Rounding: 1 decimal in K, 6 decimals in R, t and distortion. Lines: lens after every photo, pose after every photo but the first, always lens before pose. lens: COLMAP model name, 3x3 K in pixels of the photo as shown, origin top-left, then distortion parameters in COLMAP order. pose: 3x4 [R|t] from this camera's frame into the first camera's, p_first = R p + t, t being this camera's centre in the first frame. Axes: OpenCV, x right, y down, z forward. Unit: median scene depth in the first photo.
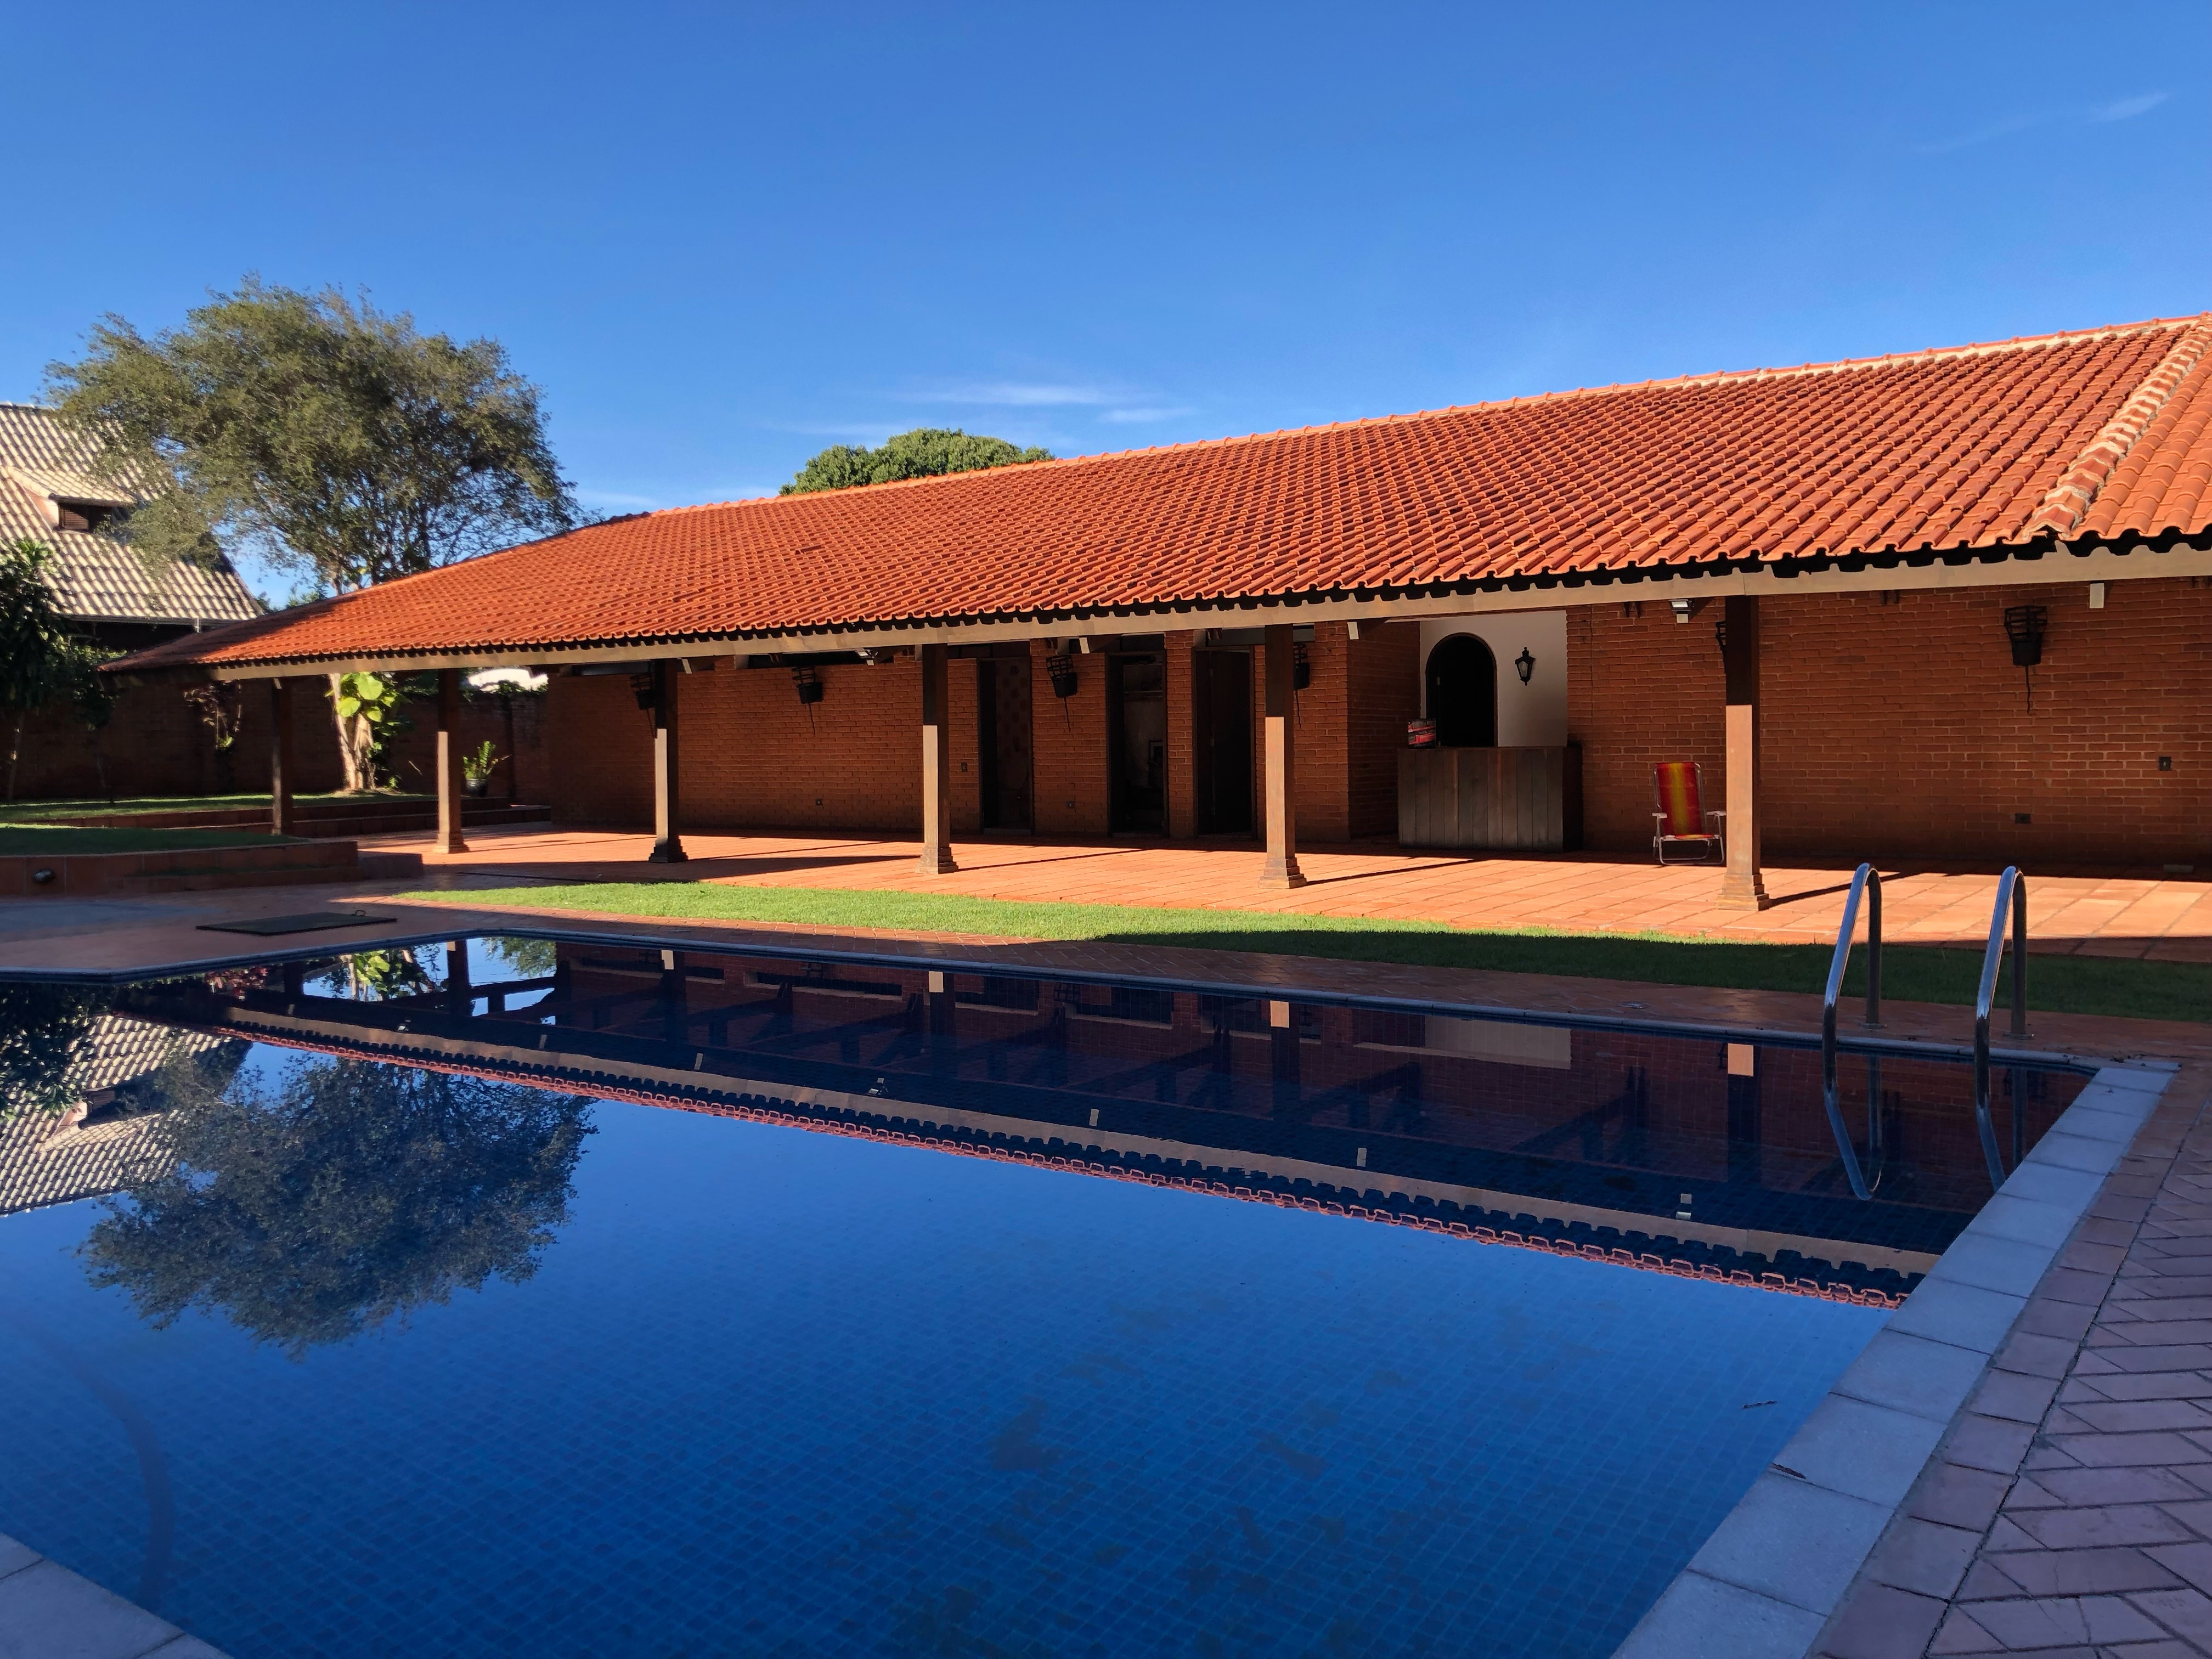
lens RADIAL K [[1789.7, 0, 1107.6], [0, 1789.7, 839.2], [0, 0, 1]] dist [0.037980, -0.024233]
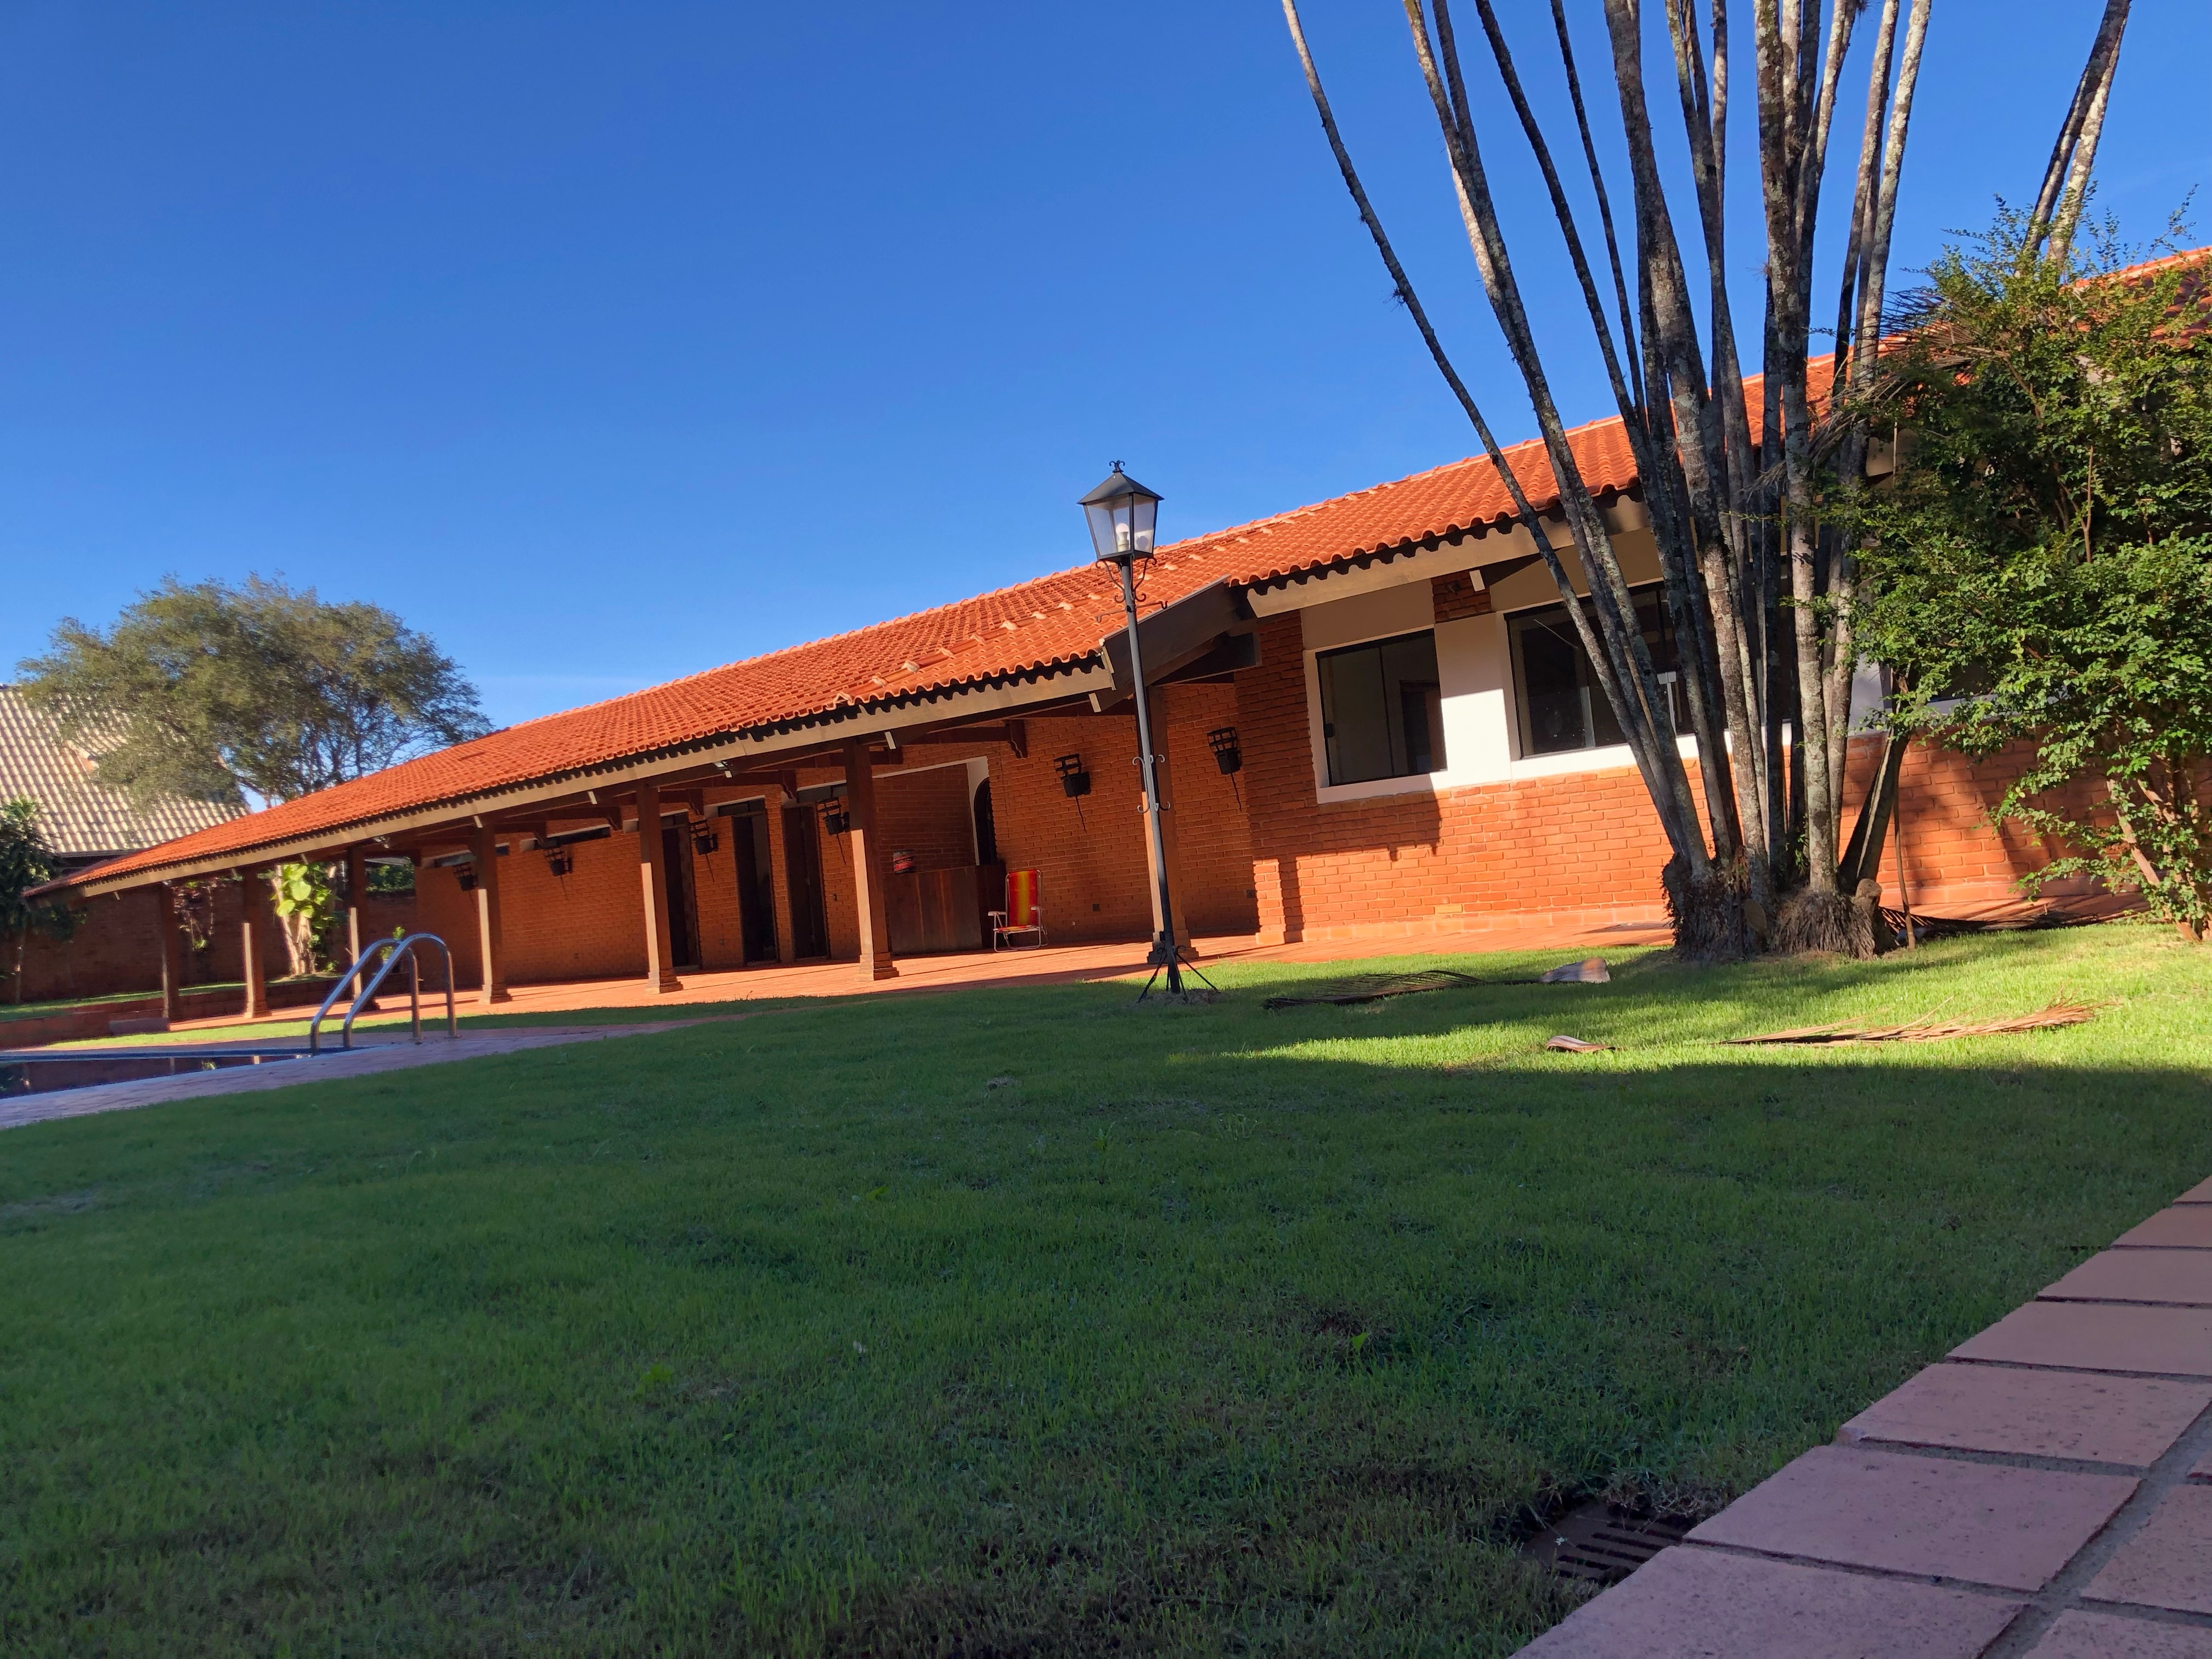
lens RADIAL K [[1789.7, 0, 1121.1], [0, 1789.7, 816.8], [0, 0, 1]] dist [0.037980, -0.024233]
pose [[0.985137, -0.085166, -0.149169, 0.351719], [0.070718, 0.992509, -0.099626, 0.029745], [0.156536, 0.087596, 0.983780, -0.128972]]
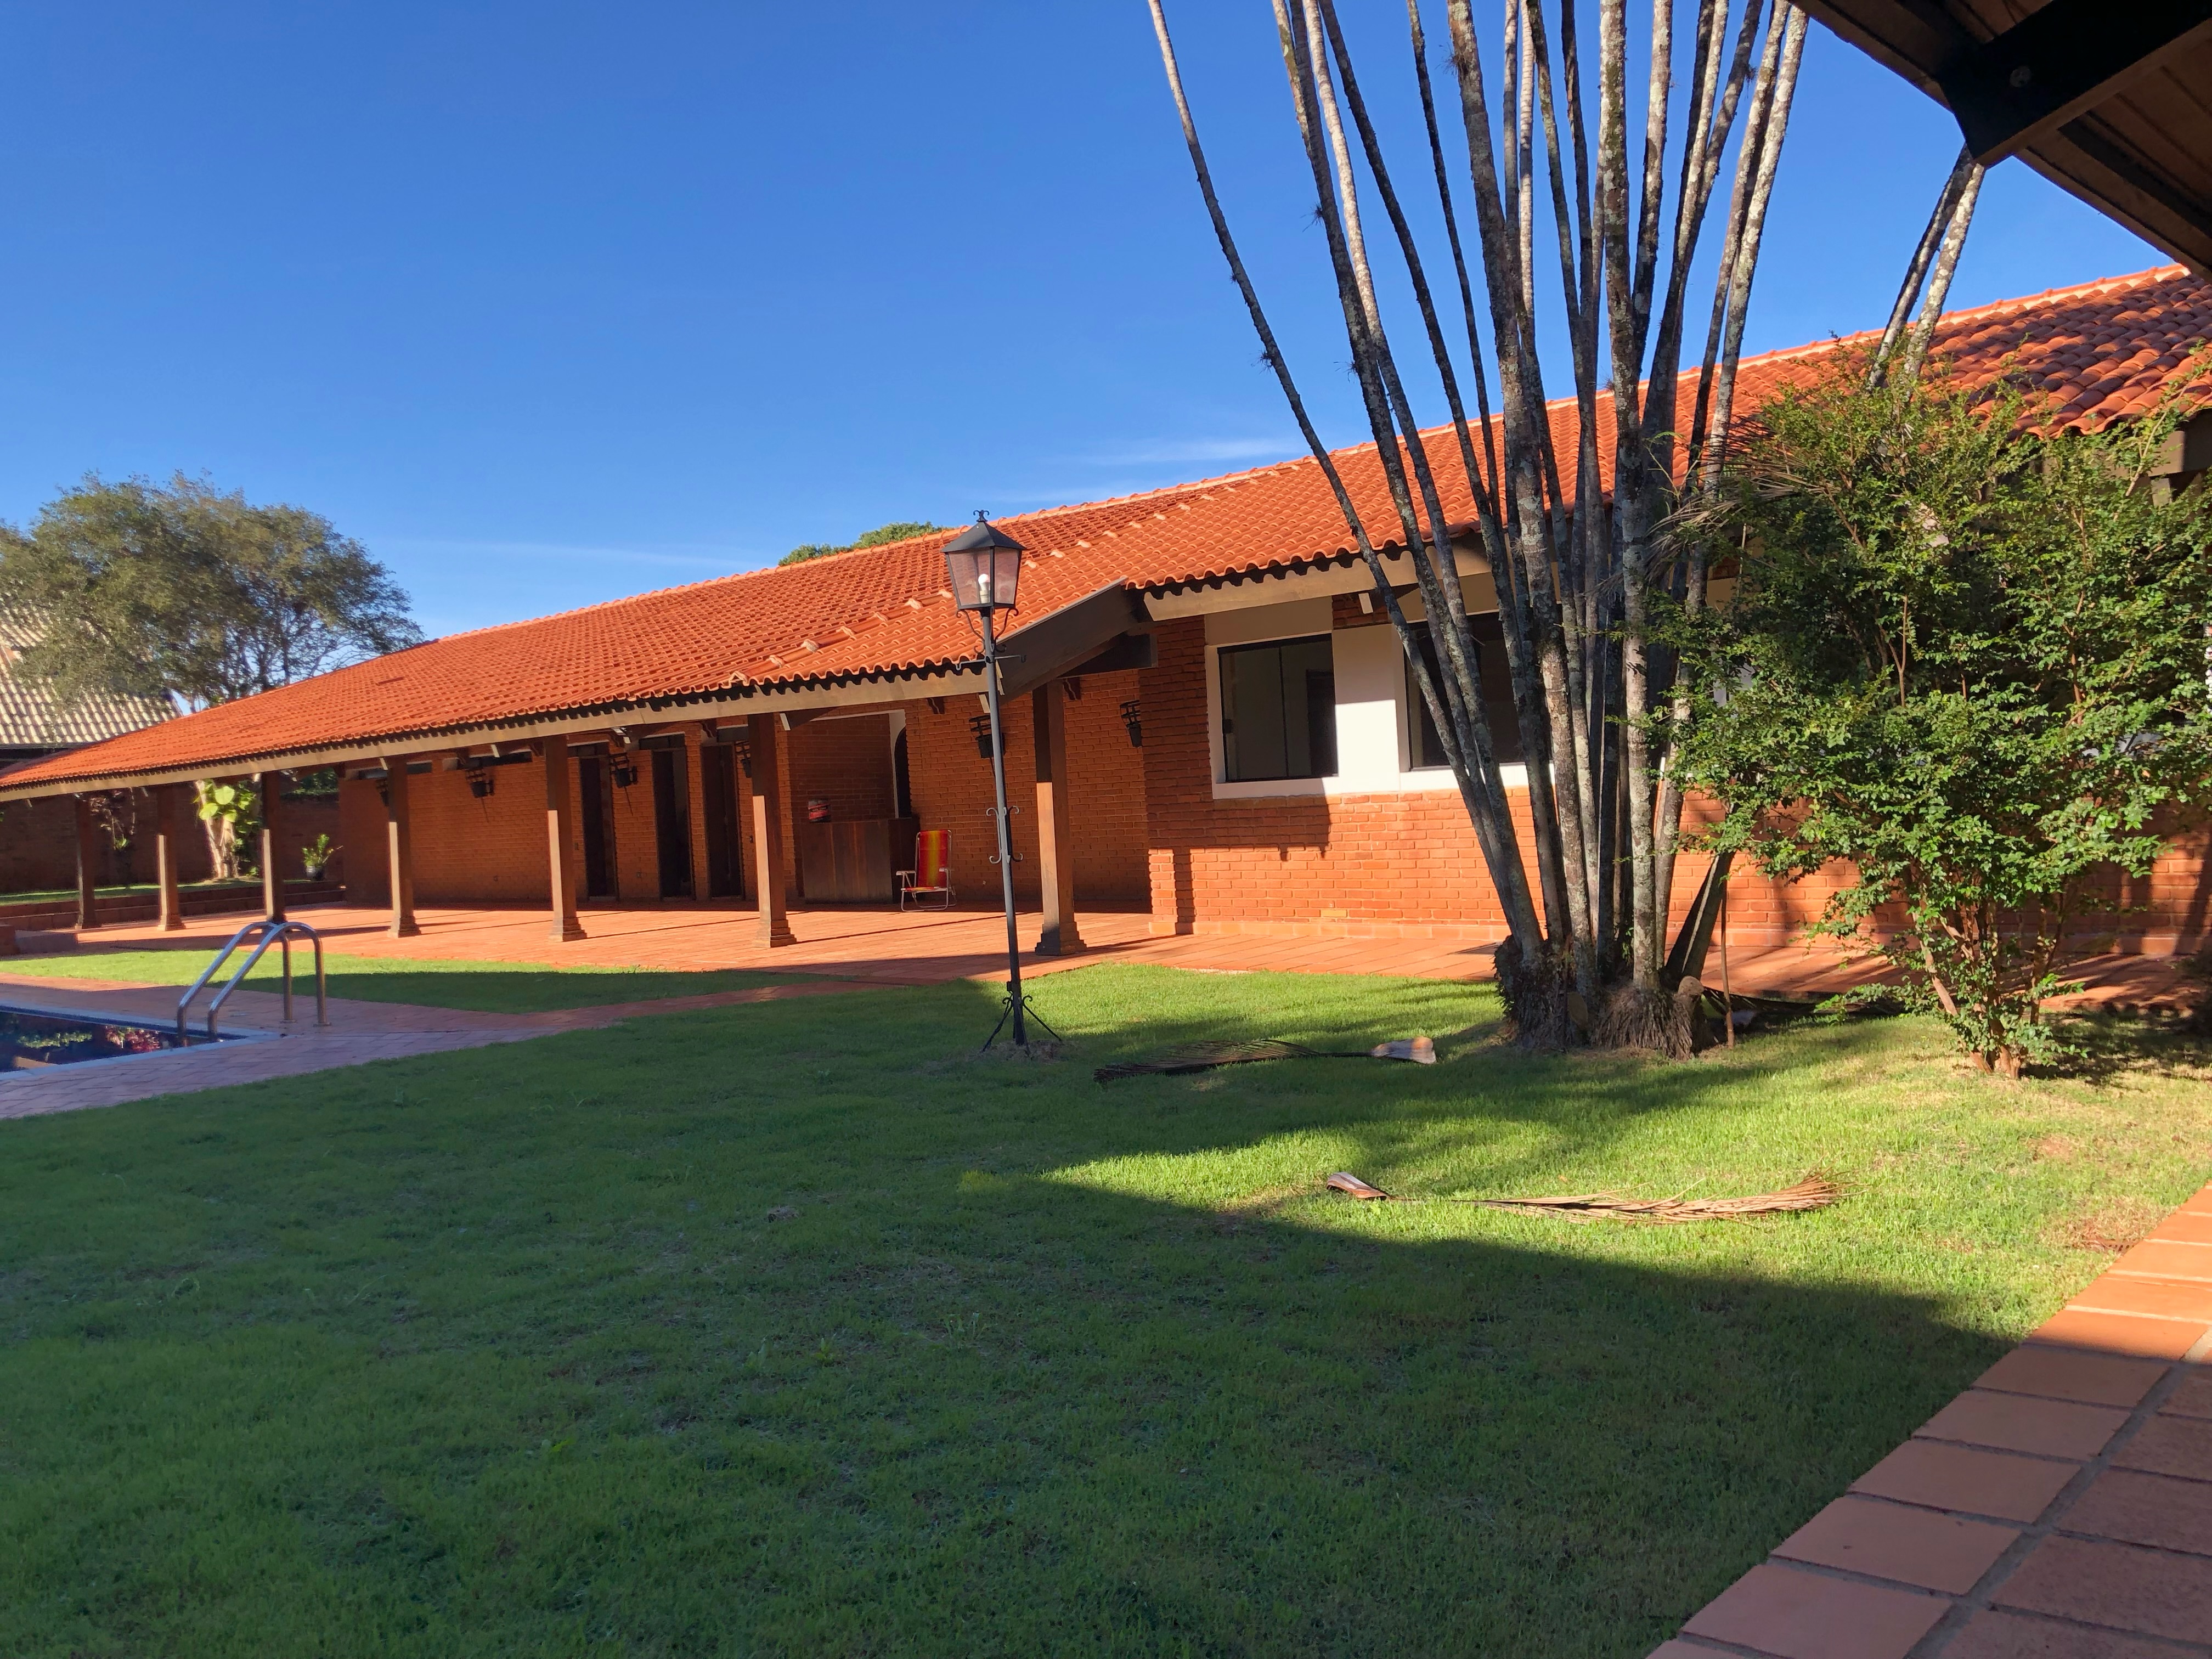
lens RADIAL K [[1789.7, 0, 1107.6], [0, 1789.7, 807.2], [0, 0, 1]] dist [0.037980, -0.024233]
pose [[0.989927, -0.040260, -0.135731, 0.372241], [0.034024, 0.998270, -0.047953, 0.003175], [0.137427, 0.042852, 0.989585, -0.129240]]
